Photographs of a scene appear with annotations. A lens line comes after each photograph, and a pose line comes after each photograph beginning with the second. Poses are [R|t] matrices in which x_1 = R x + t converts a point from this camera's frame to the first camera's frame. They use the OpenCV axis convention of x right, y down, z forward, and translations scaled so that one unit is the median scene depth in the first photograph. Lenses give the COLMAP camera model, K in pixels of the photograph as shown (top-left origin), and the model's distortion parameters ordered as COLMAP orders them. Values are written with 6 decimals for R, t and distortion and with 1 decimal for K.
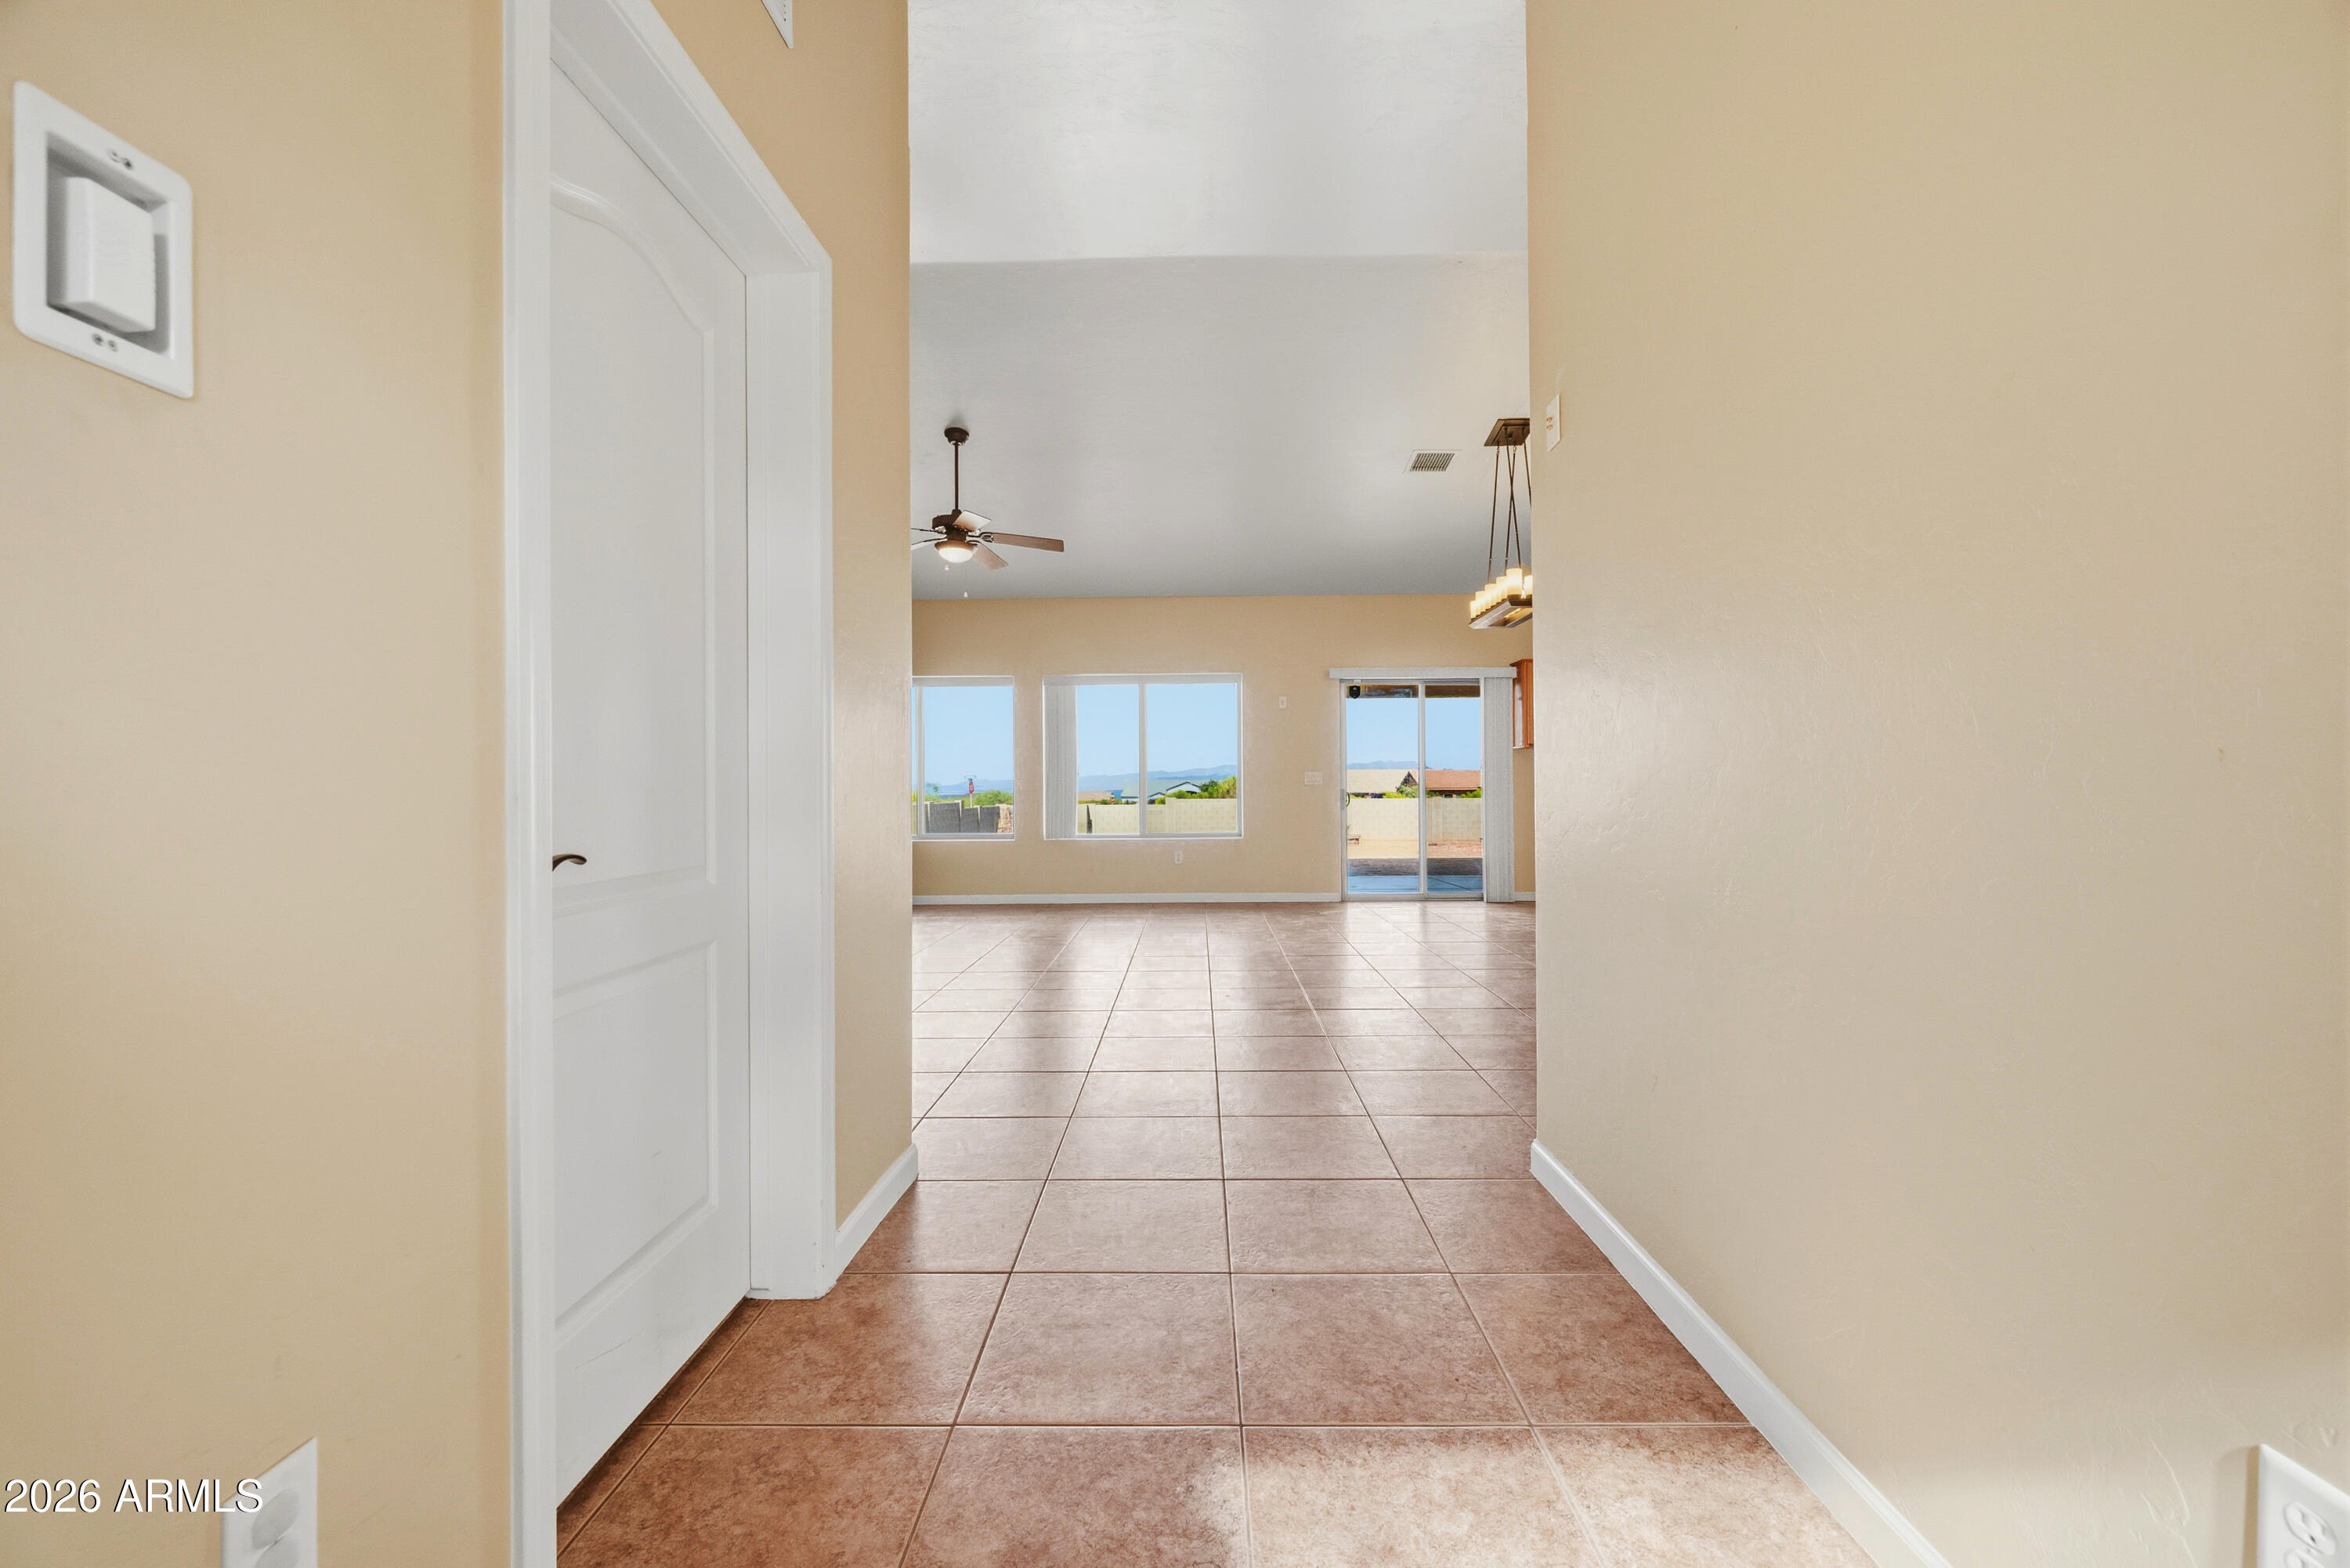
lens RADIAL K [[927.3, 0, 1182.8], [0, 927.3, 776.0], [0, 0, 1]] dist [-0.001102, -0.000055]
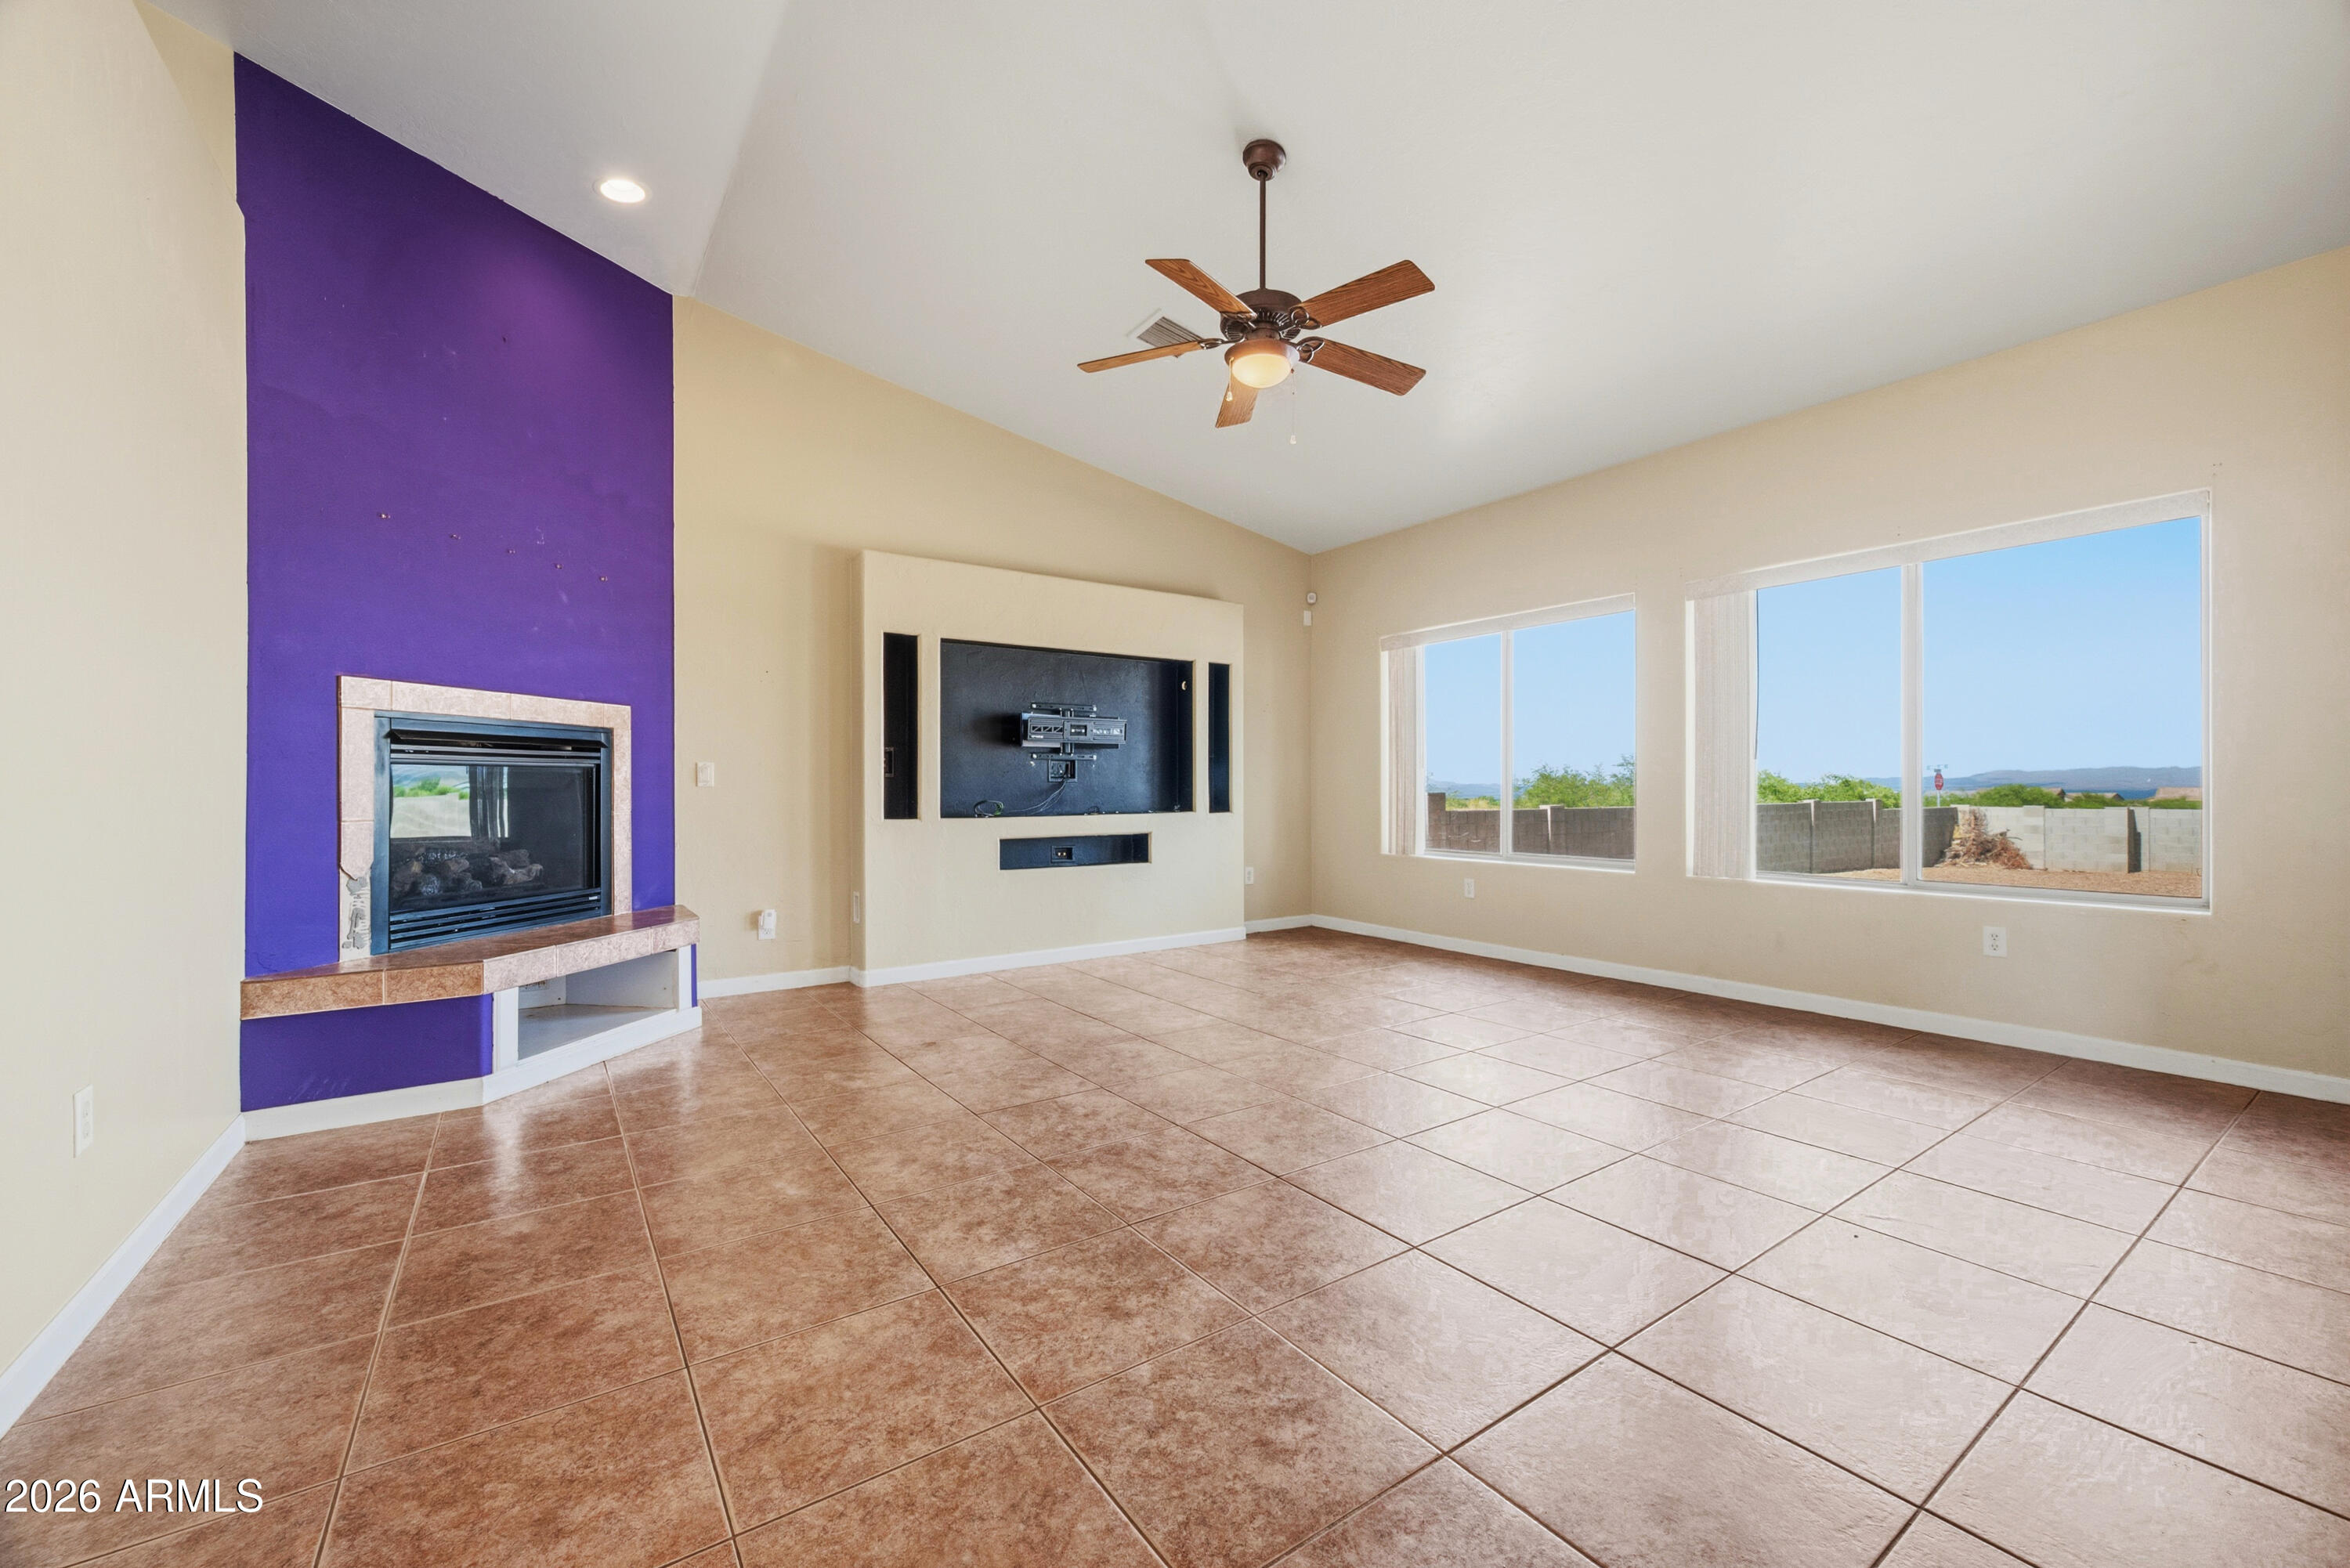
lens RADIAL K [[927.3, 0, 1182.8], [0, 927.3, 776.0], [0, 0, 1]] dist [-0.001102, -0.000055]
pose [[0.581682, -0.003166, -0.813410, 0.128746], [0.009416, 0.999952, 0.002841, 0.003845], [0.813362, -0.009311, 0.581683, 0.432277]]
